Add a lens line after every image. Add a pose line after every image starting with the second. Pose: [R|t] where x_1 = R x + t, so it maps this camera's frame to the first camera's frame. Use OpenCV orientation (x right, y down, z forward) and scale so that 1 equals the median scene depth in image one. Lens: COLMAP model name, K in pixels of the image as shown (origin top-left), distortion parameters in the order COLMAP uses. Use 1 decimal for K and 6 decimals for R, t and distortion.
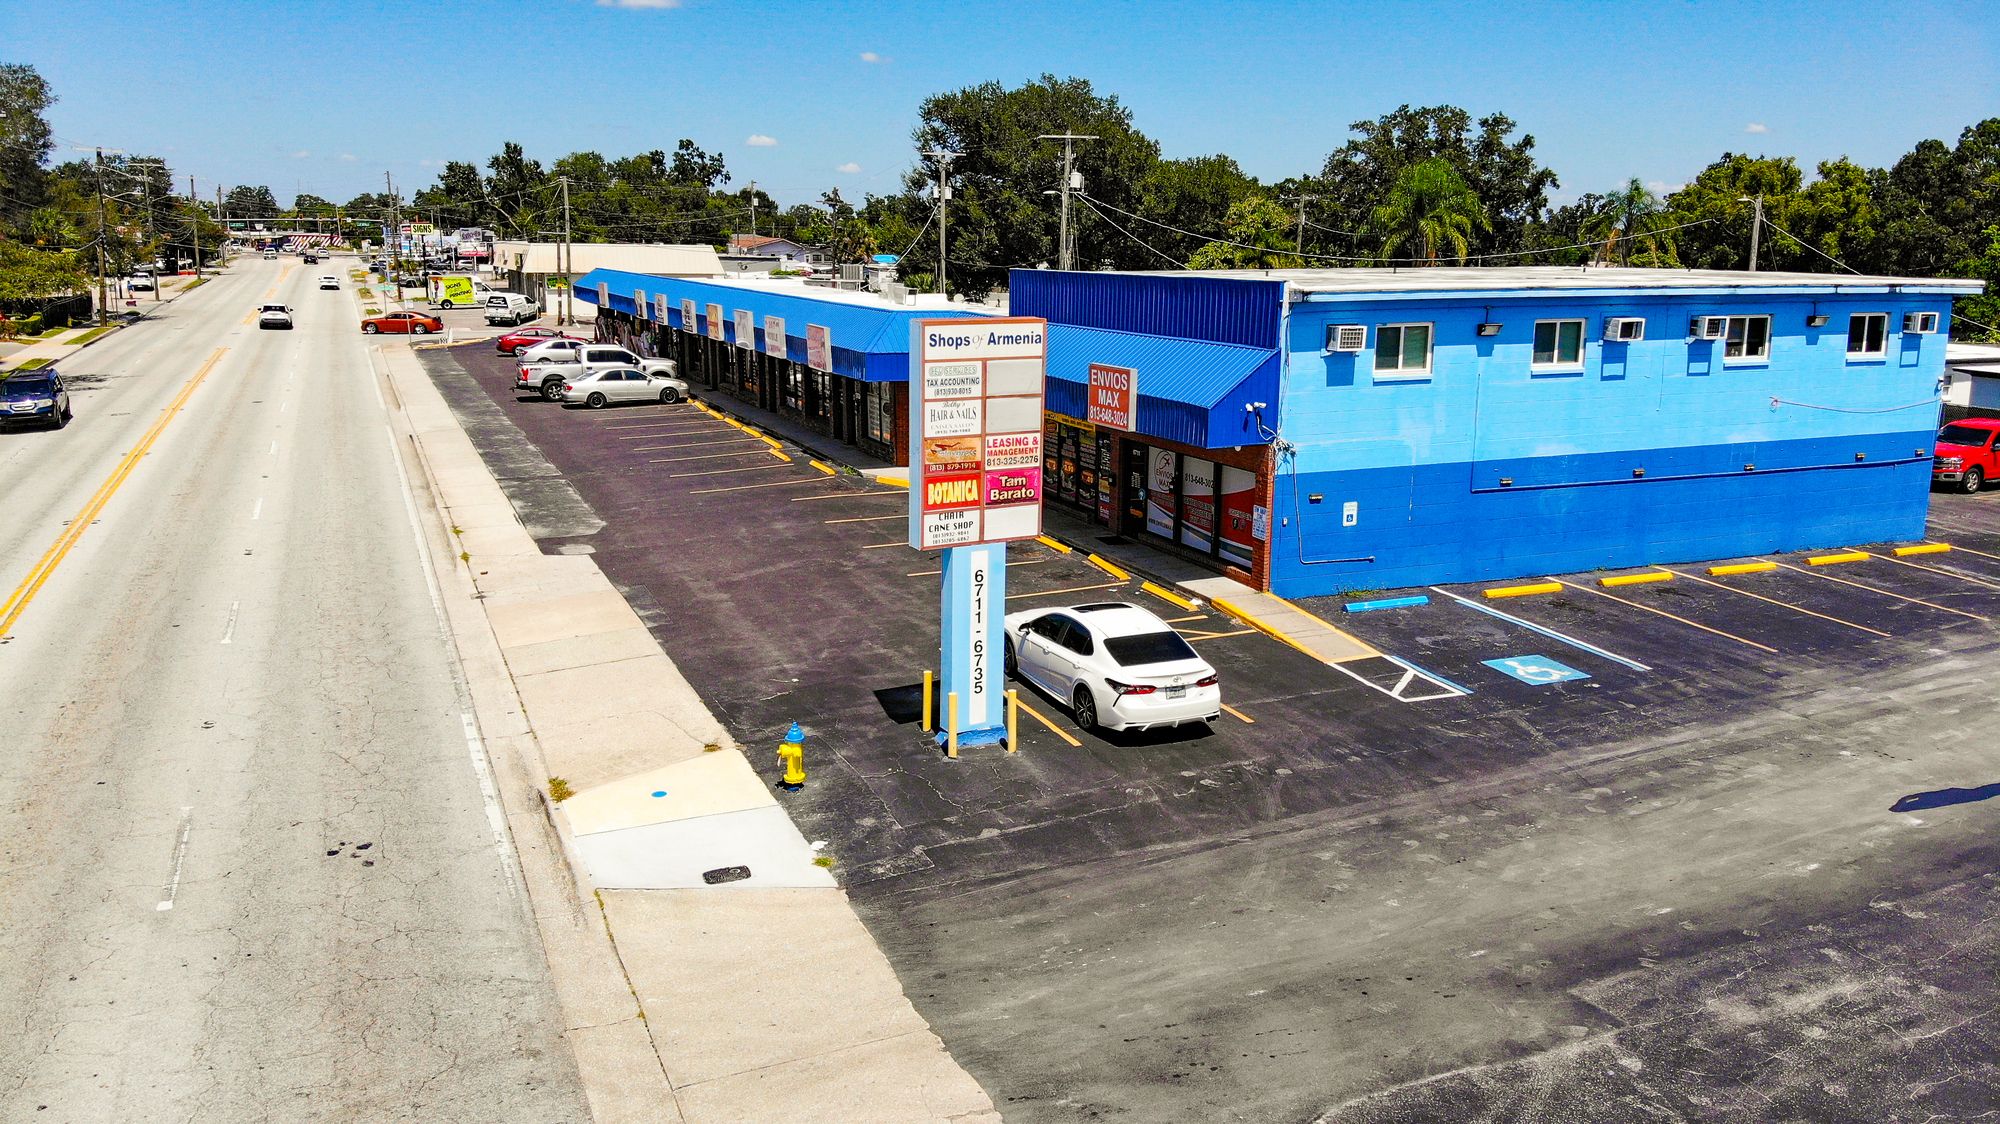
lens RADIAL K [[1463.3, 0, 1011.9], [0, 1463.3, 548.4], [0, 0, 1]] dist [0.149994, -0.290890]
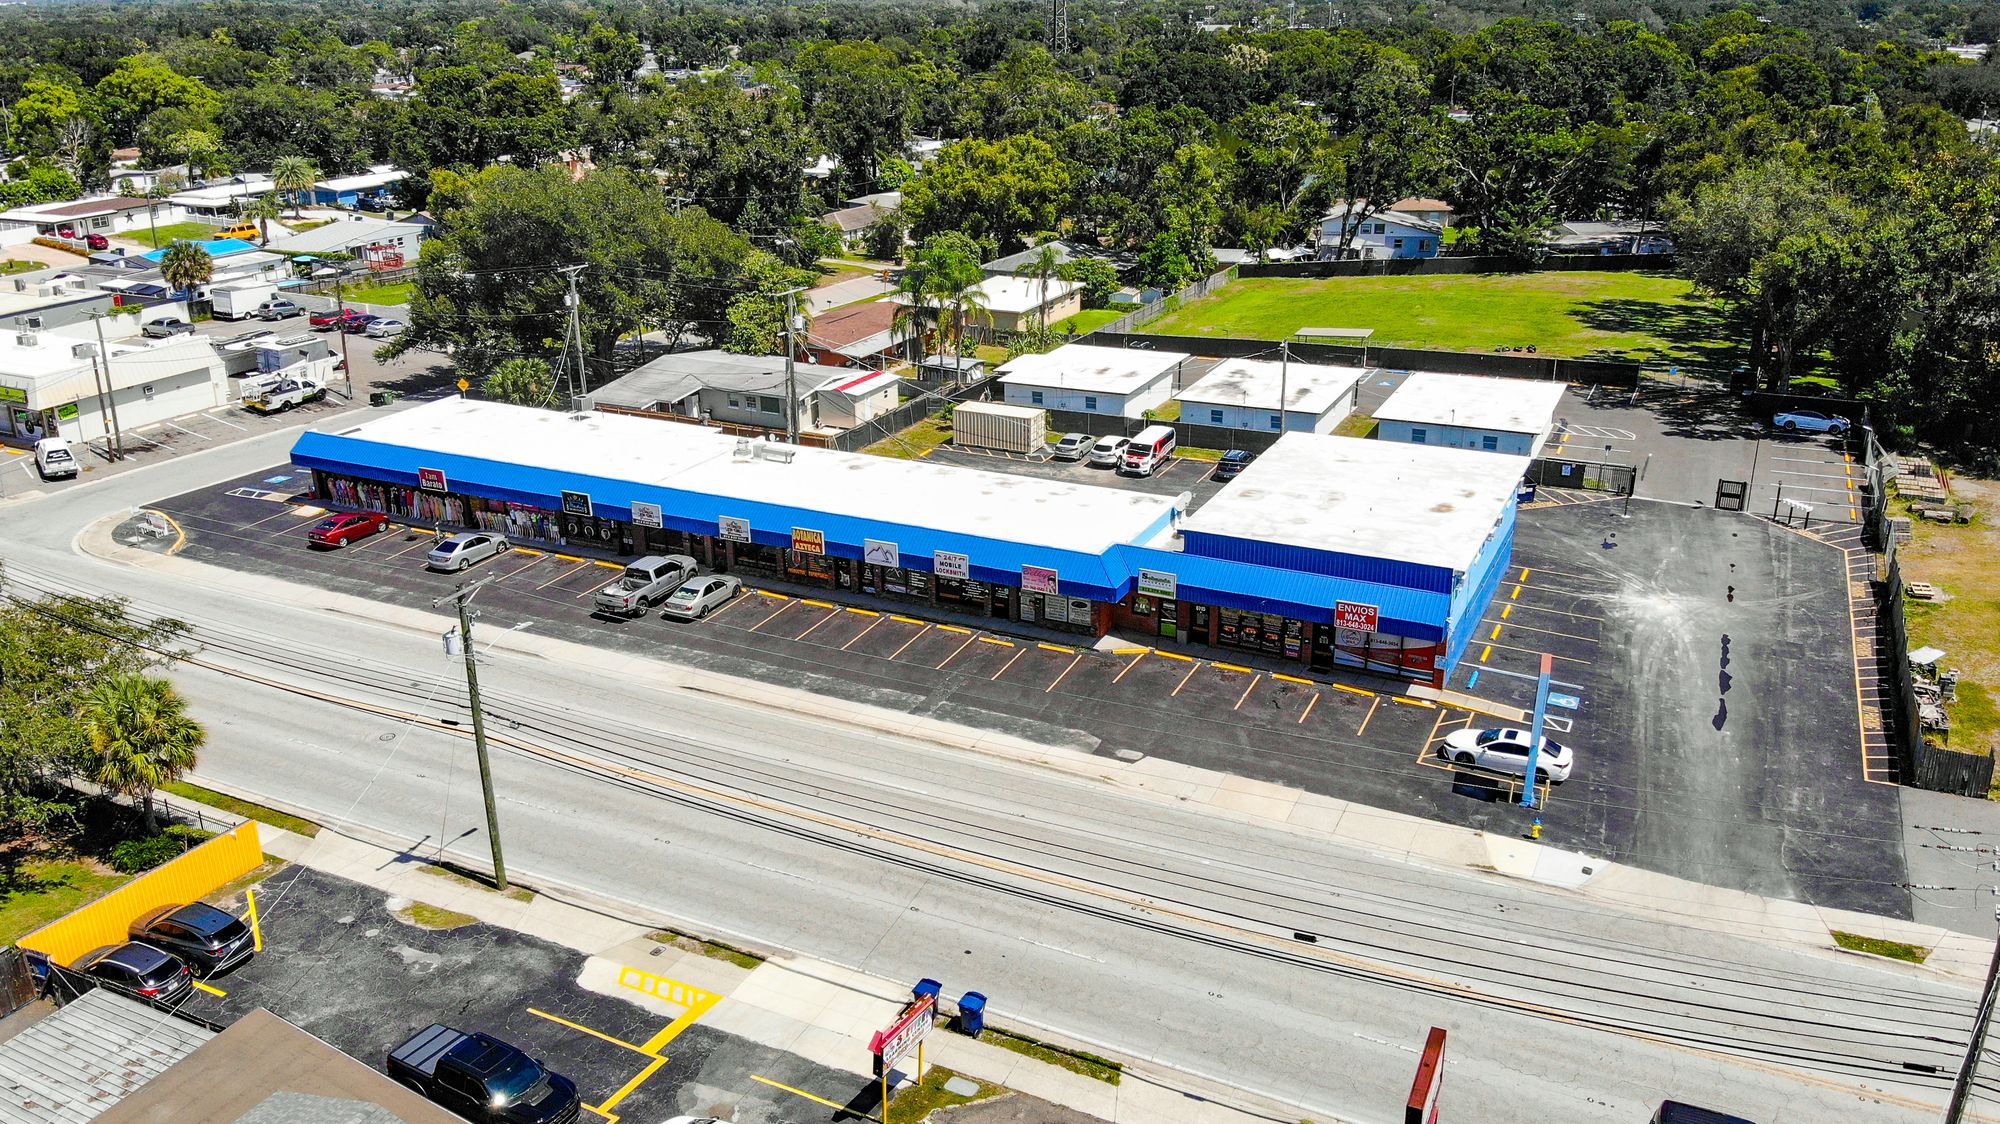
lens RADIAL K [[1510.4, 0, 1011.2], [0, 1510.4, 533.3], [0, 0, 1]] dist [0.150990, -0.304848]
pose [[0.763915, -0.229785, 0.603019, -1.815259], [0.146779, 0.971833, 0.184382, -0.783767], [-0.628402, -0.052342, 0.776126, -0.465193]]
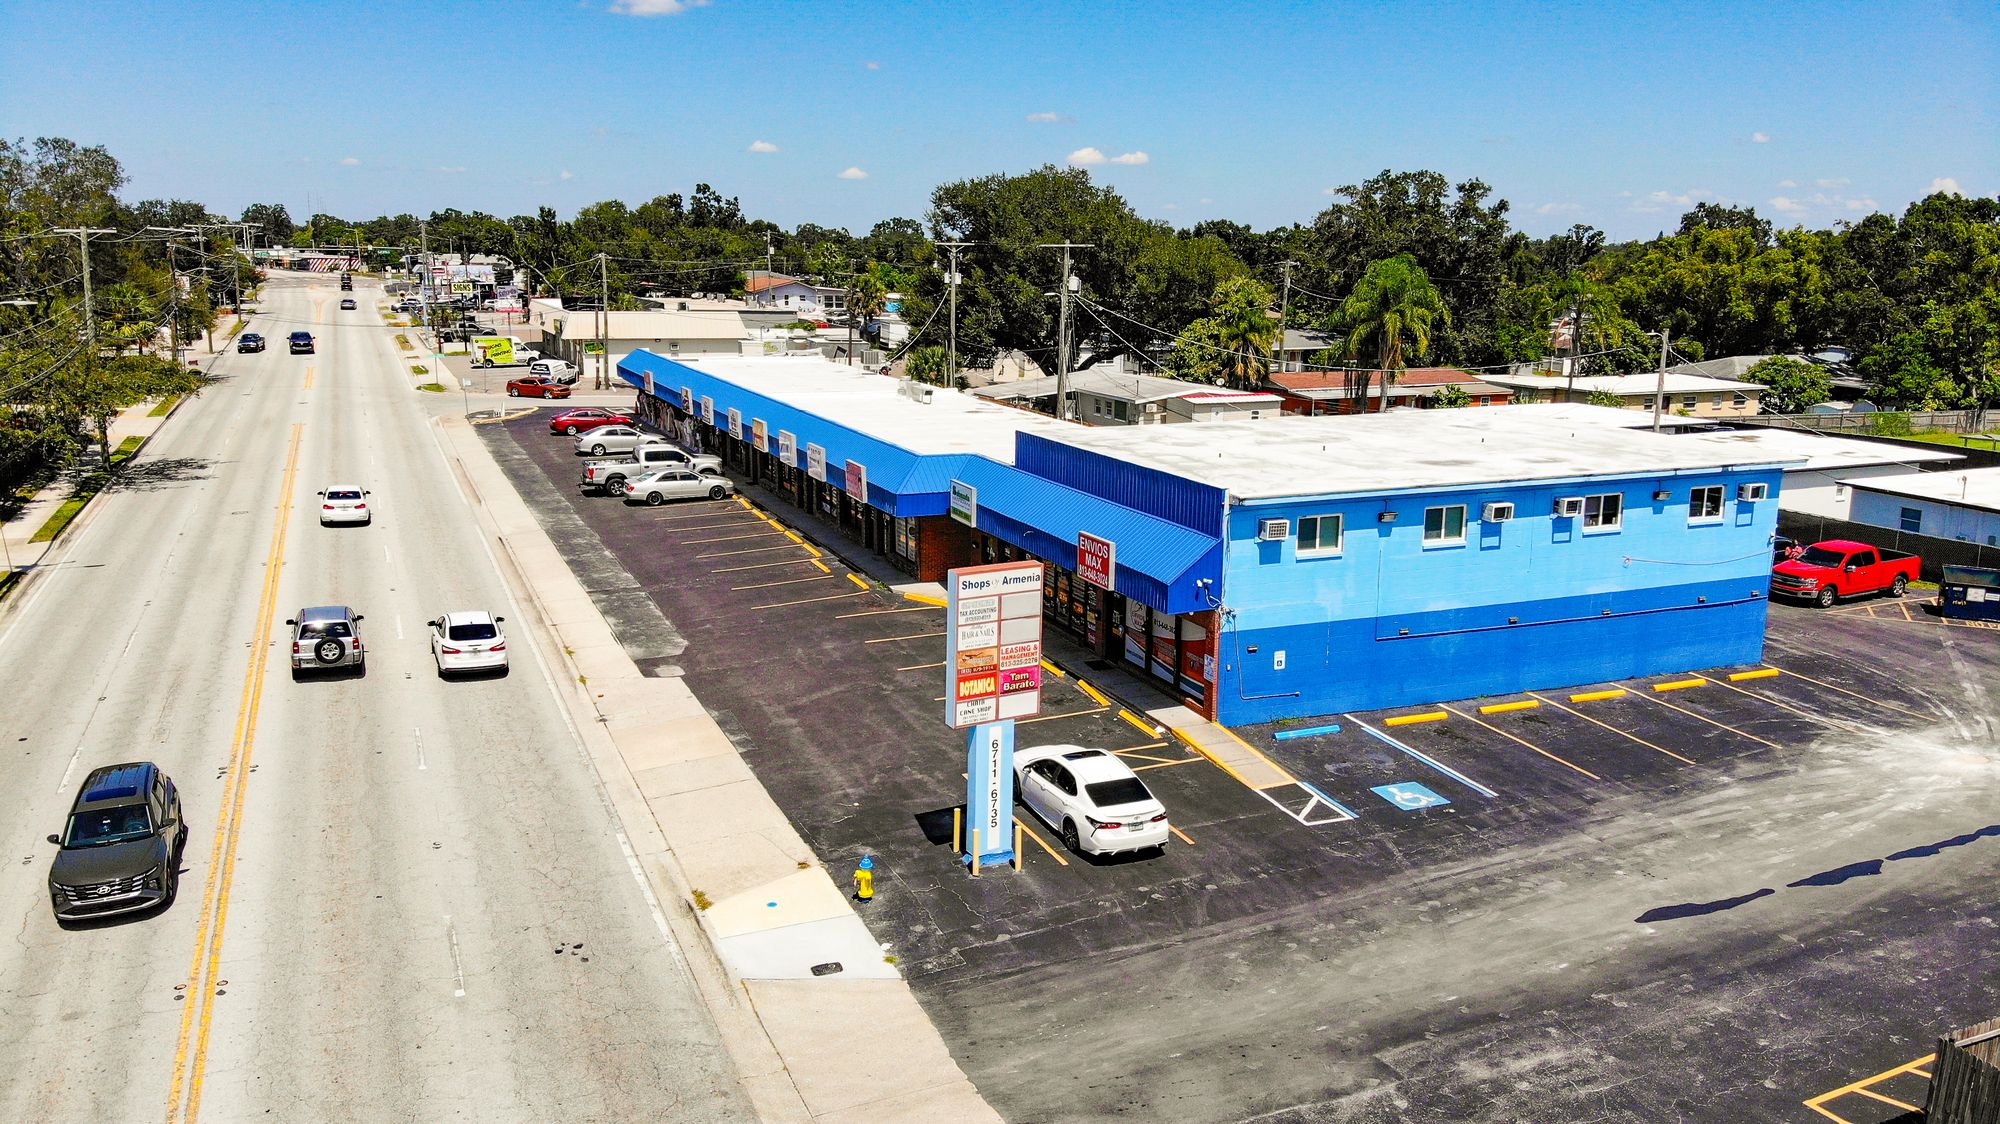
lens RADIAL K [[1465.7, 0, 1011.5], [0, 1465.7, 529.4], [0, 0, 1]] dist [0.183050, -0.395176]
pose [[0.999990, 0.004156, -0.001356, -0.004105], [-0.004179, 0.999843, -0.017216, -0.118891], [0.001284, 0.017221, 0.999851, -0.304556]]
